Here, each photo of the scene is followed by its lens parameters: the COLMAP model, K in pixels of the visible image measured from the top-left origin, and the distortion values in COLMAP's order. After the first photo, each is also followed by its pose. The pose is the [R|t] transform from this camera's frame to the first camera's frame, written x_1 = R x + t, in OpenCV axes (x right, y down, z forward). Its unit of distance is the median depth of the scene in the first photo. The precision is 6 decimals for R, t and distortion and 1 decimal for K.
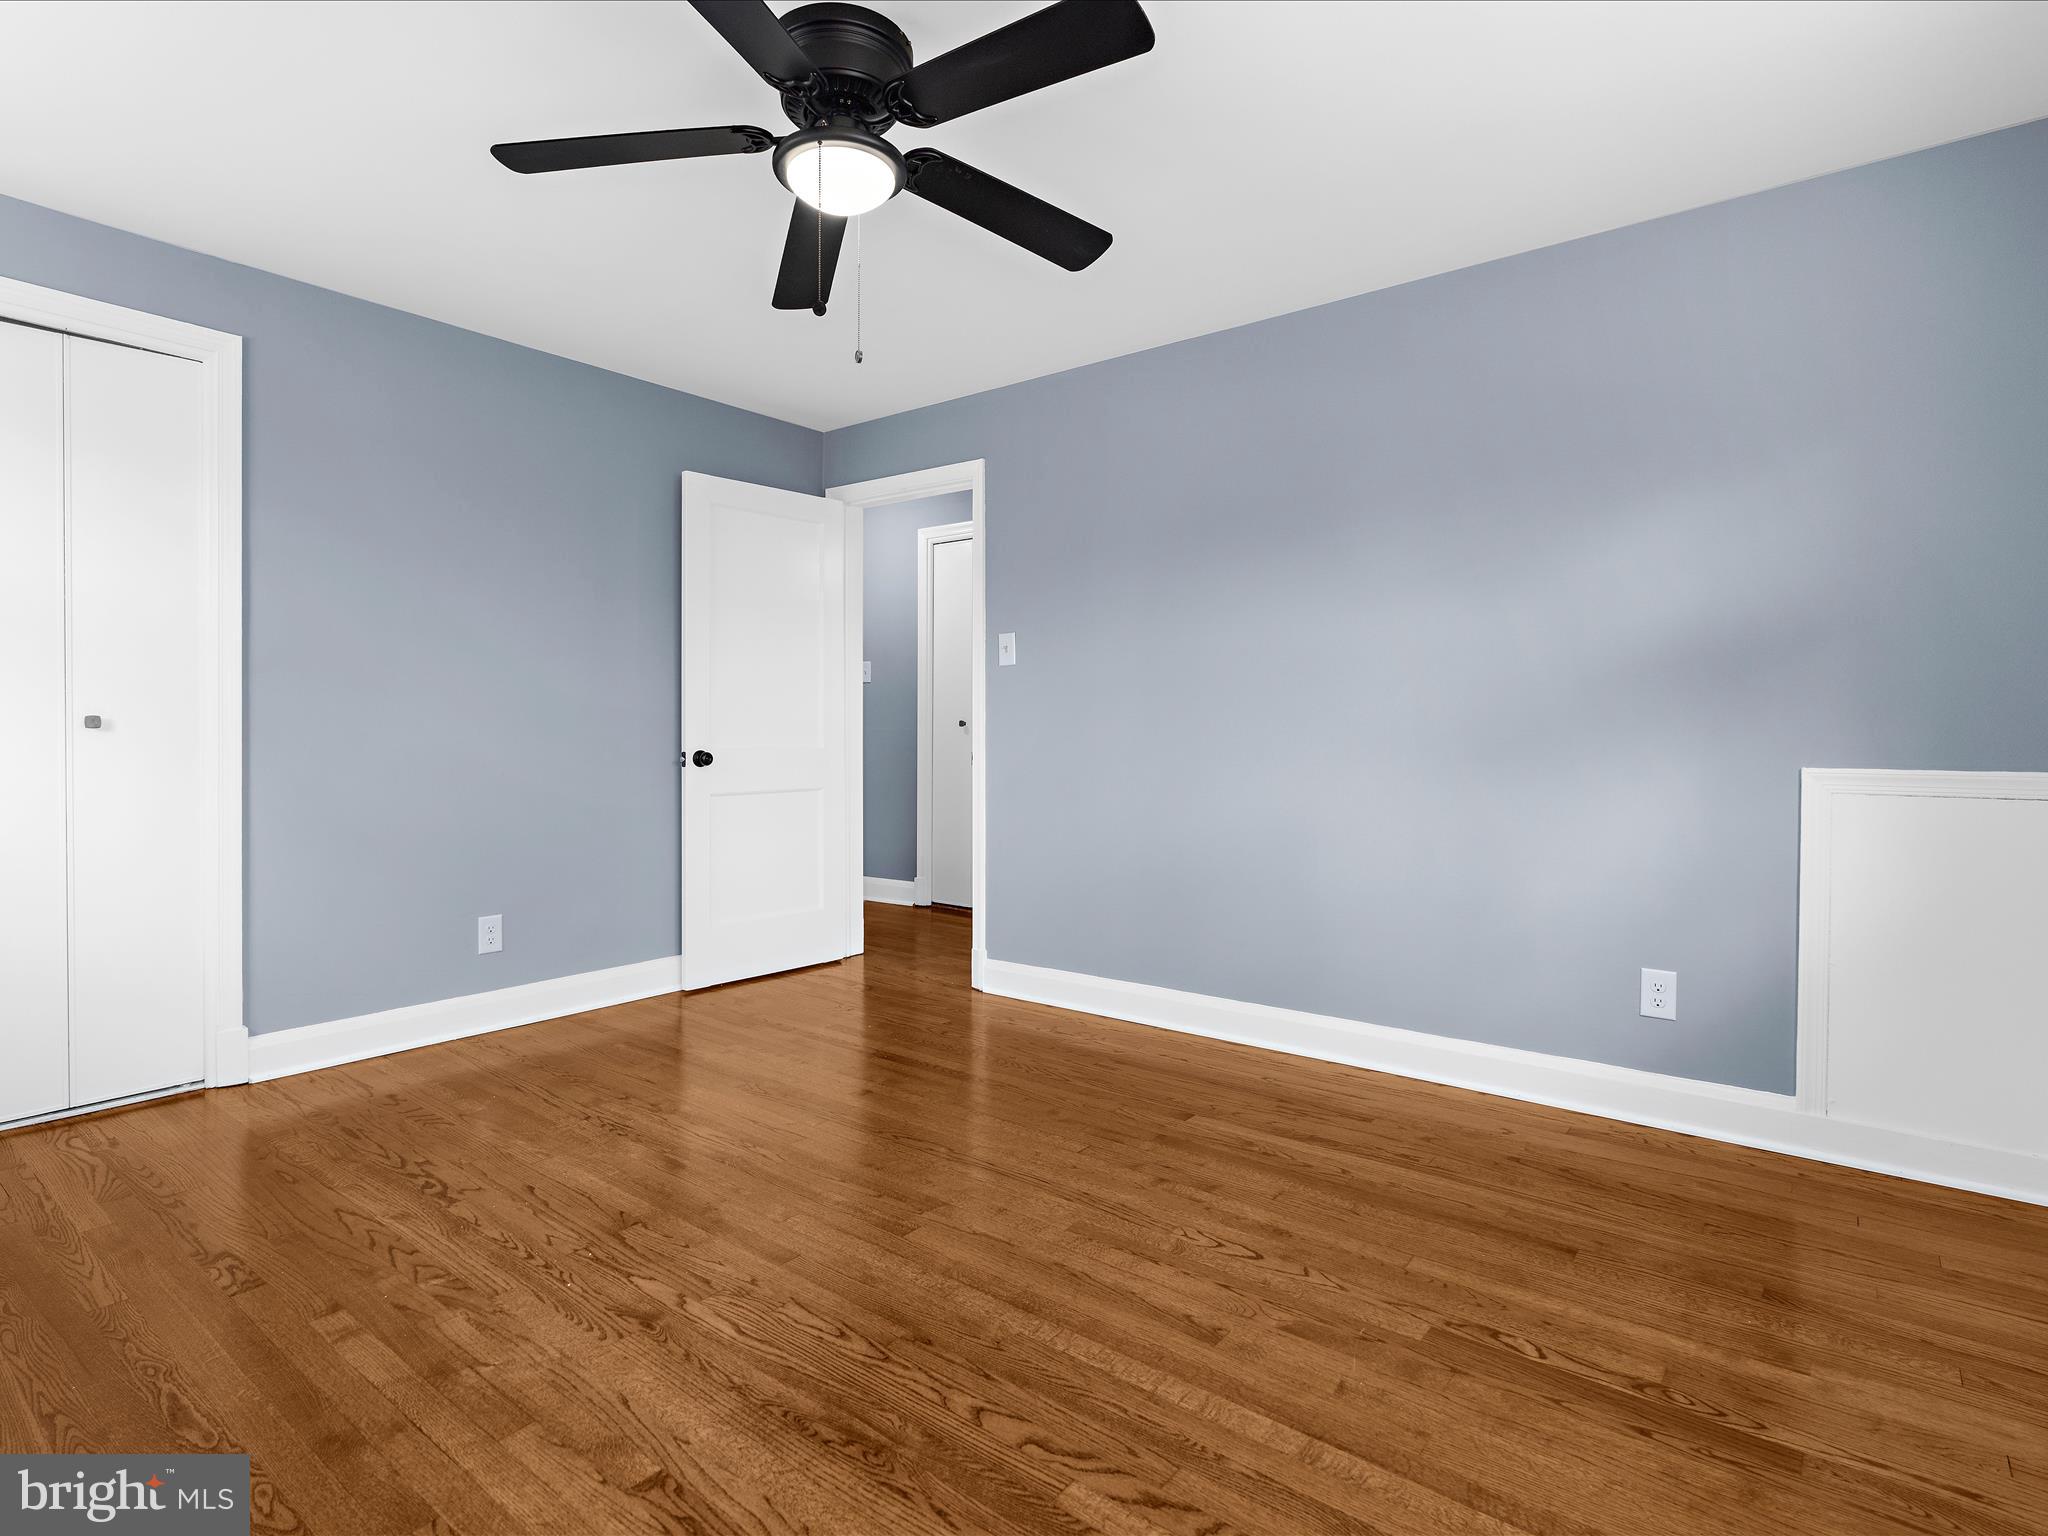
lens RADIAL K [[1052.1, 0, 1023.2], [0, 1052.1, 753.9], [0, 0, 1]] dist [-0.009138, 0.001990]
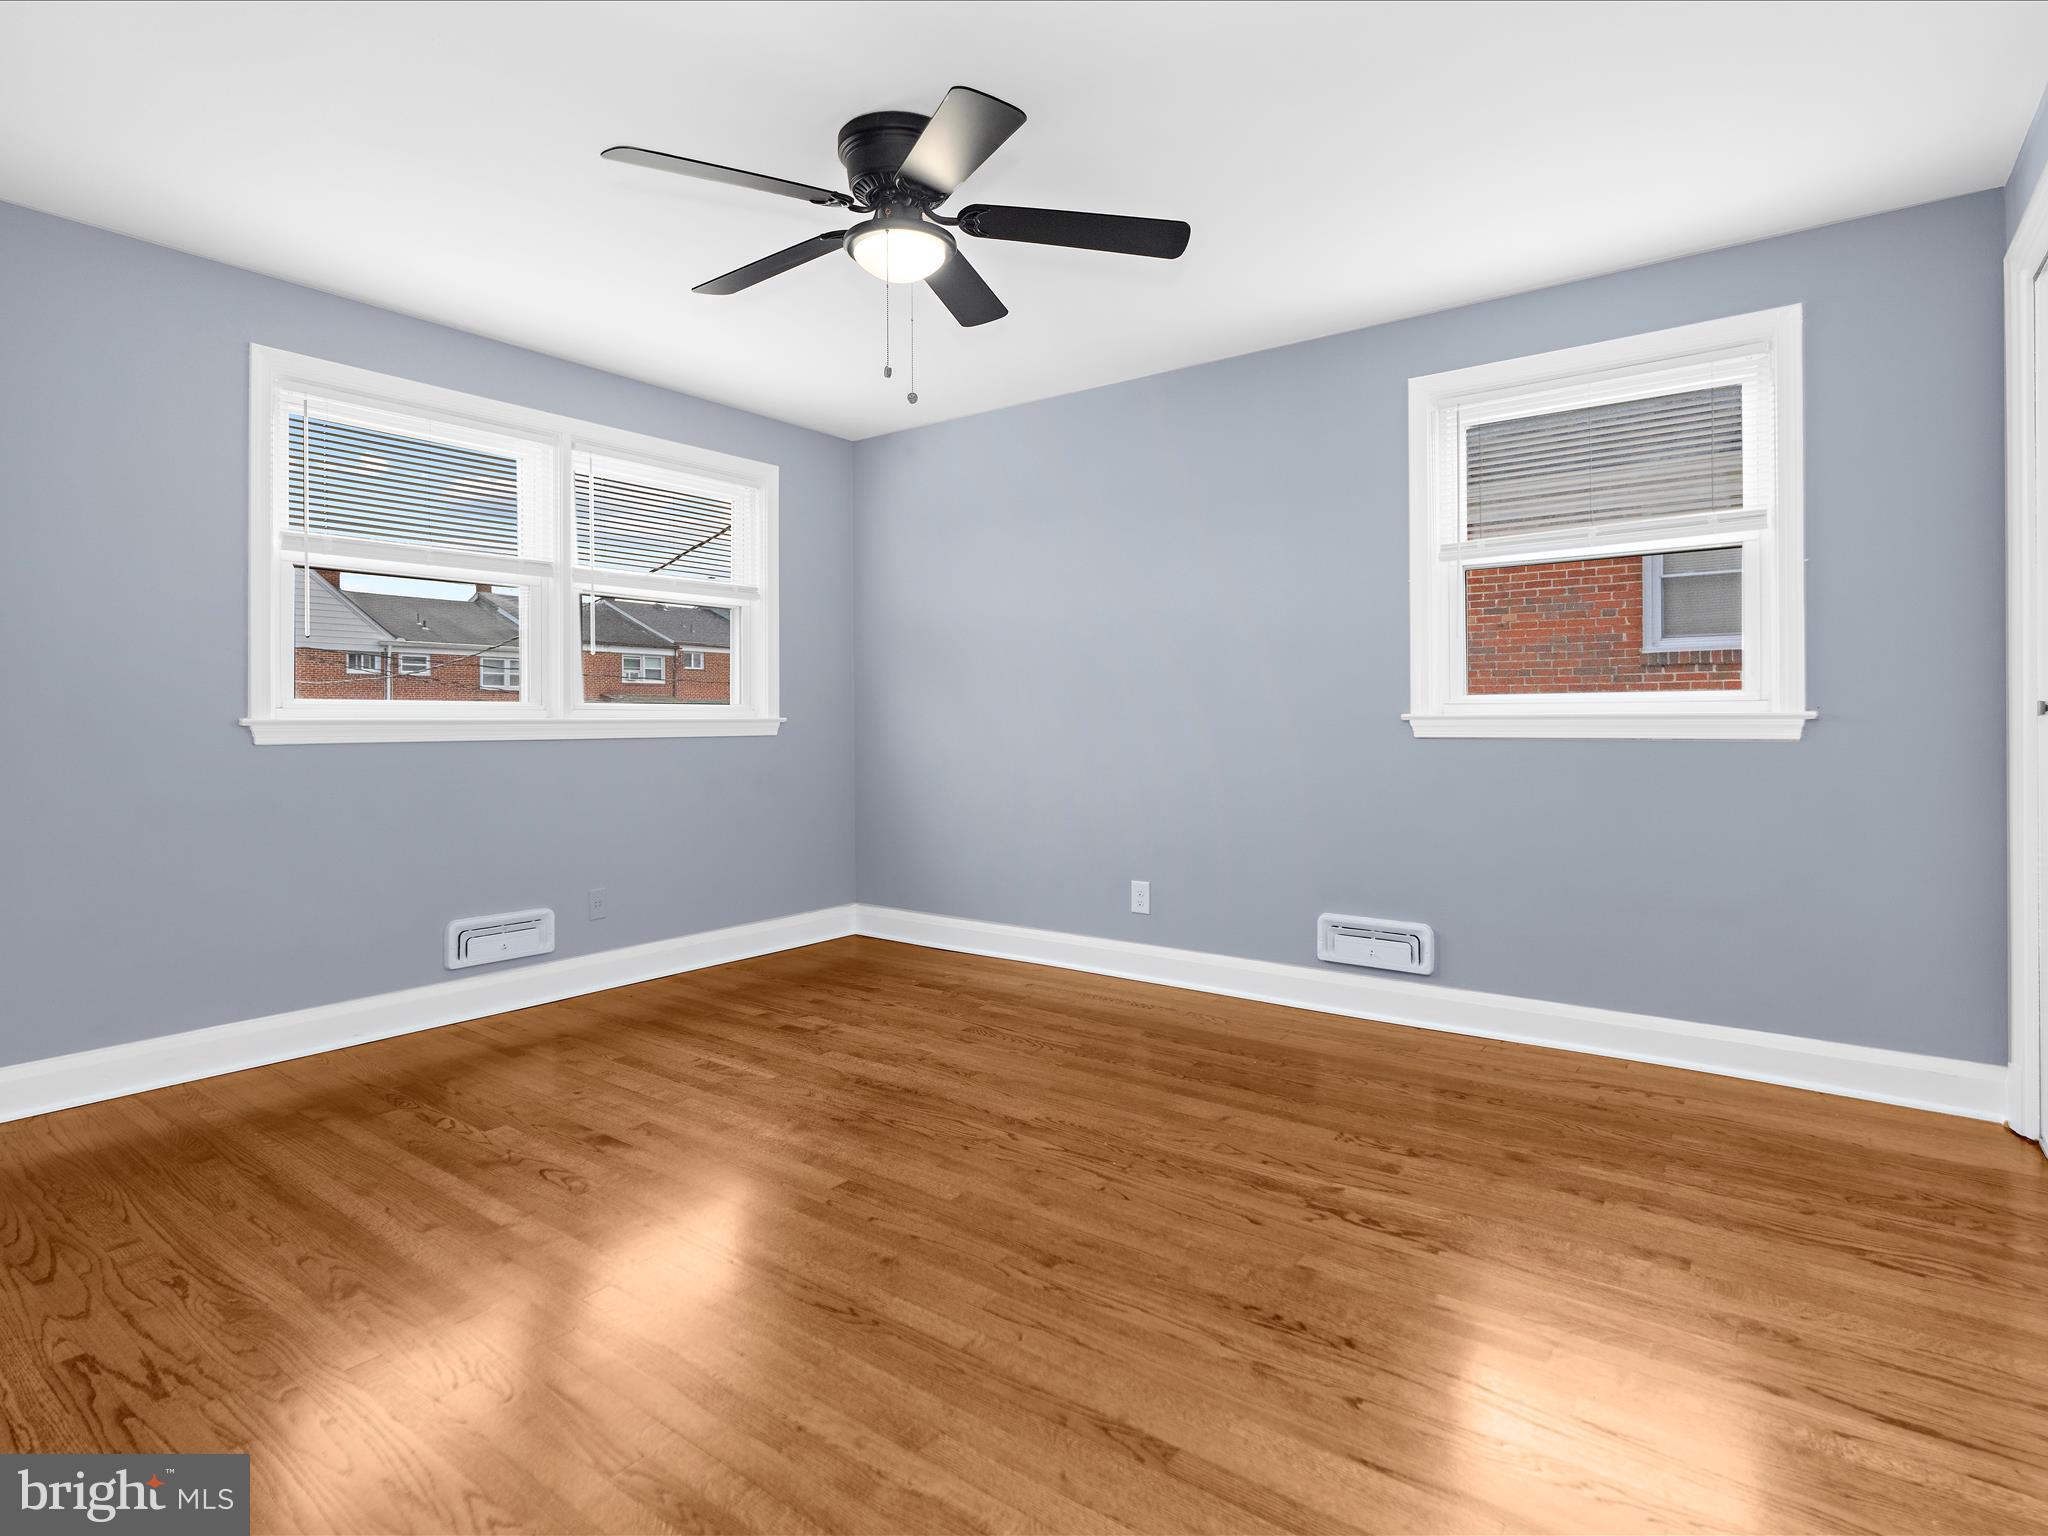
lens RADIAL K [[1052.1, 0, 1023.2], [0, 1052.1, 753.9], [0, 0, 1]] dist [-0.009138, 0.001990]
pose [[-0.999430, 0.000126, -0.033768, -0.269988], [-0.001631, 0.998646, 0.052004, -0.047129], [0.033729, 0.052029, -0.998076, 2.156753]]
